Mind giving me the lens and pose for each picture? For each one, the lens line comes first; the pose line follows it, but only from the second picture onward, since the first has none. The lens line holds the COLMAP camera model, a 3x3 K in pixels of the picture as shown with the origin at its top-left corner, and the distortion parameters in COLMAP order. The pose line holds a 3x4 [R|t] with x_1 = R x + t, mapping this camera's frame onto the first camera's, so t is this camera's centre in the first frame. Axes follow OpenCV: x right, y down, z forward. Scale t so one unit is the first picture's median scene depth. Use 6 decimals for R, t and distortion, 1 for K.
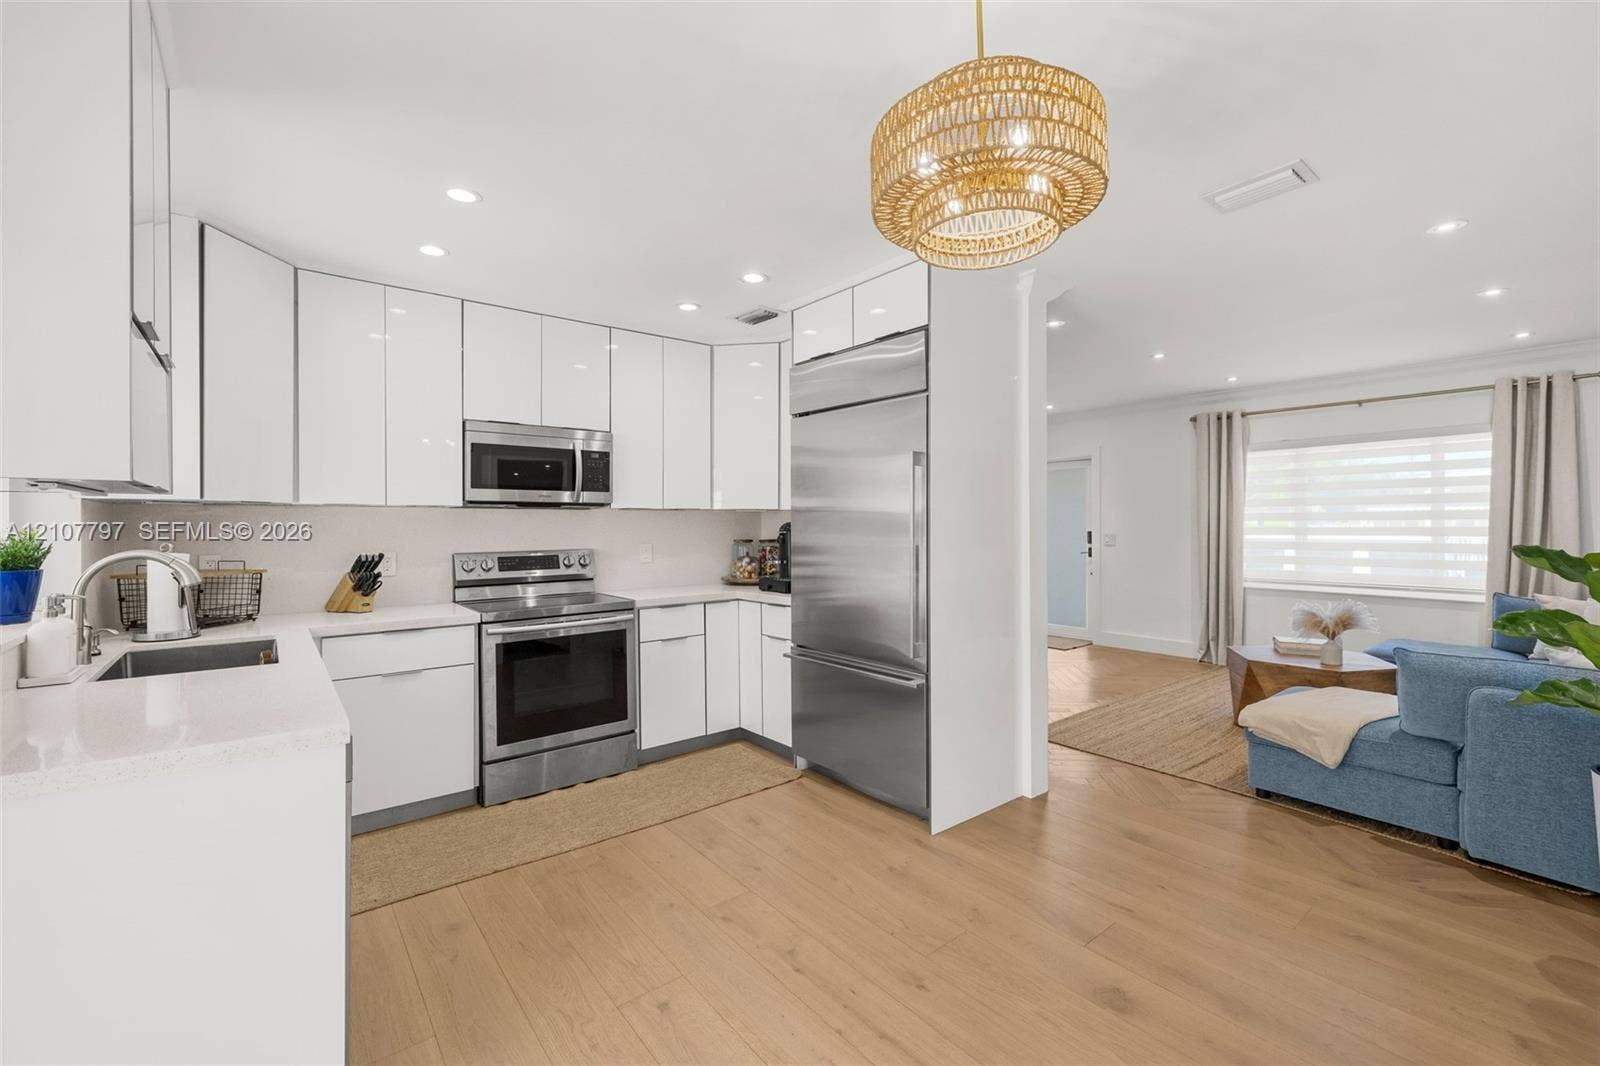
lens RADIAL K [[669.9, 0, 802.9], [0, 669.9, 522.4], [0, 0, 1]] dist [-0.000747, 0.000714]
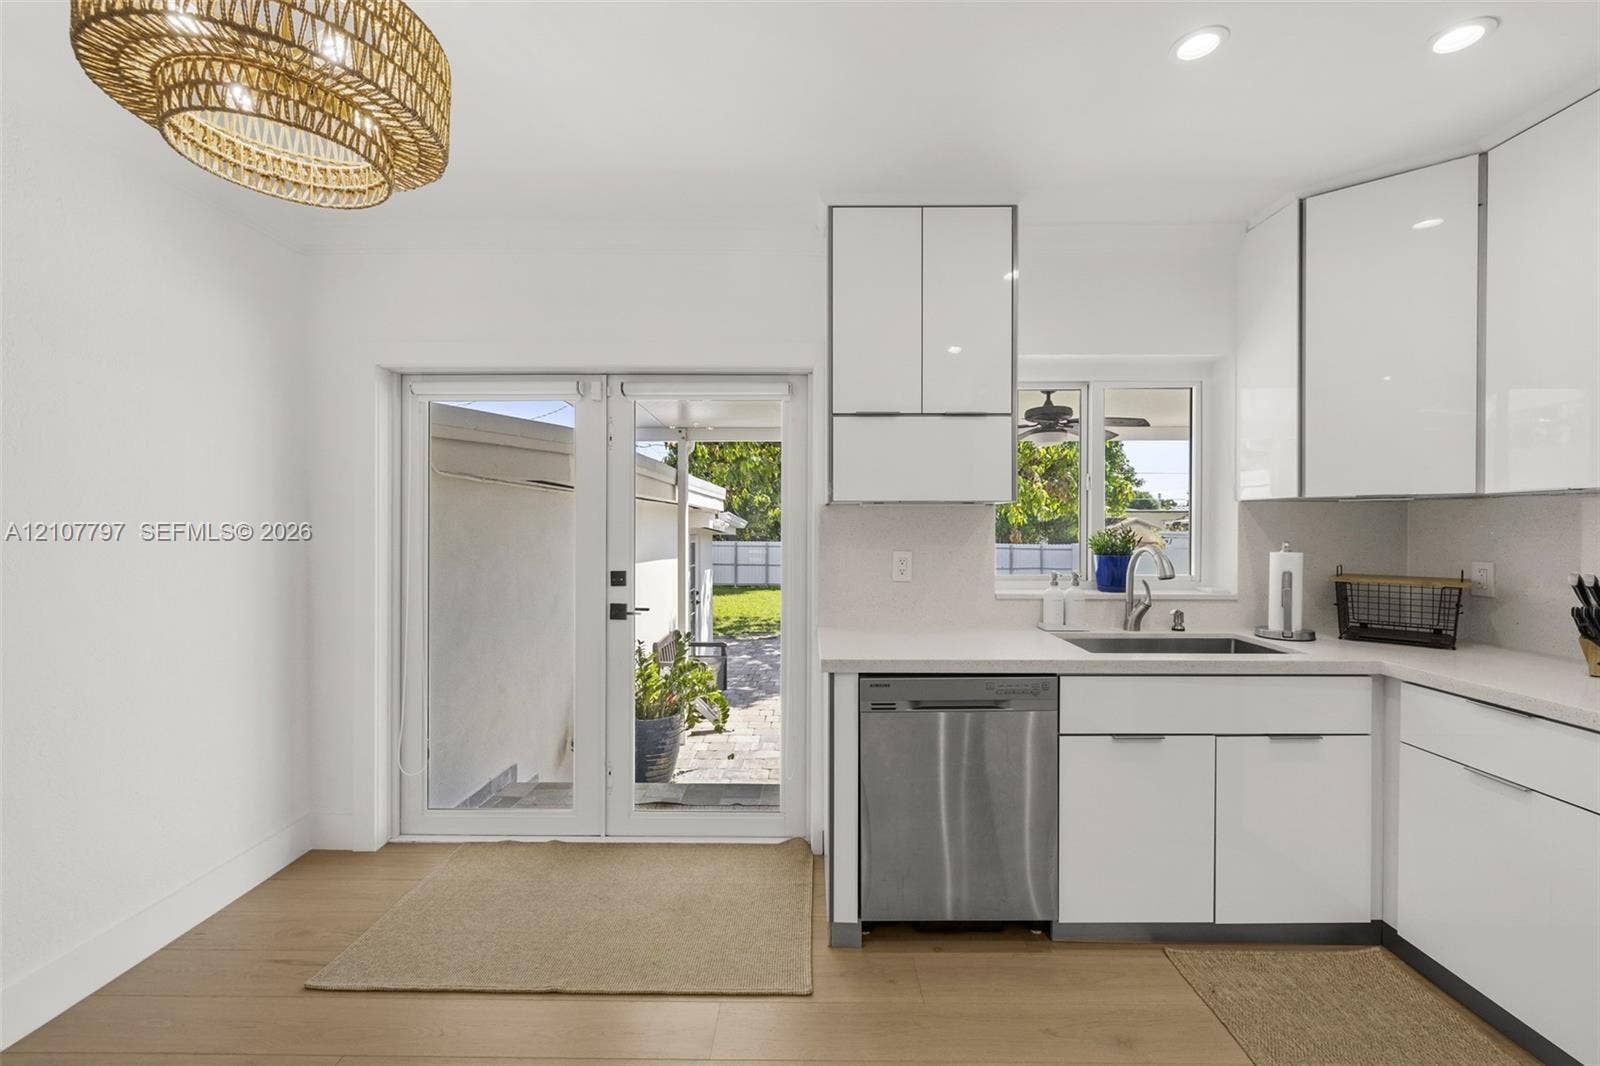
lens RADIAL K [[669.9, 0, 803.0], [0, 669.9, 532.6], [0, 0, 1]] dist [-0.000747, 0.000714]
pose [[-0.635053, 0.012261, -0.772371, 0.193048], [0.004983, 0.999918, 0.011776, 0.001701], [0.772453, 0.003629, -0.635062, 0.752064]]
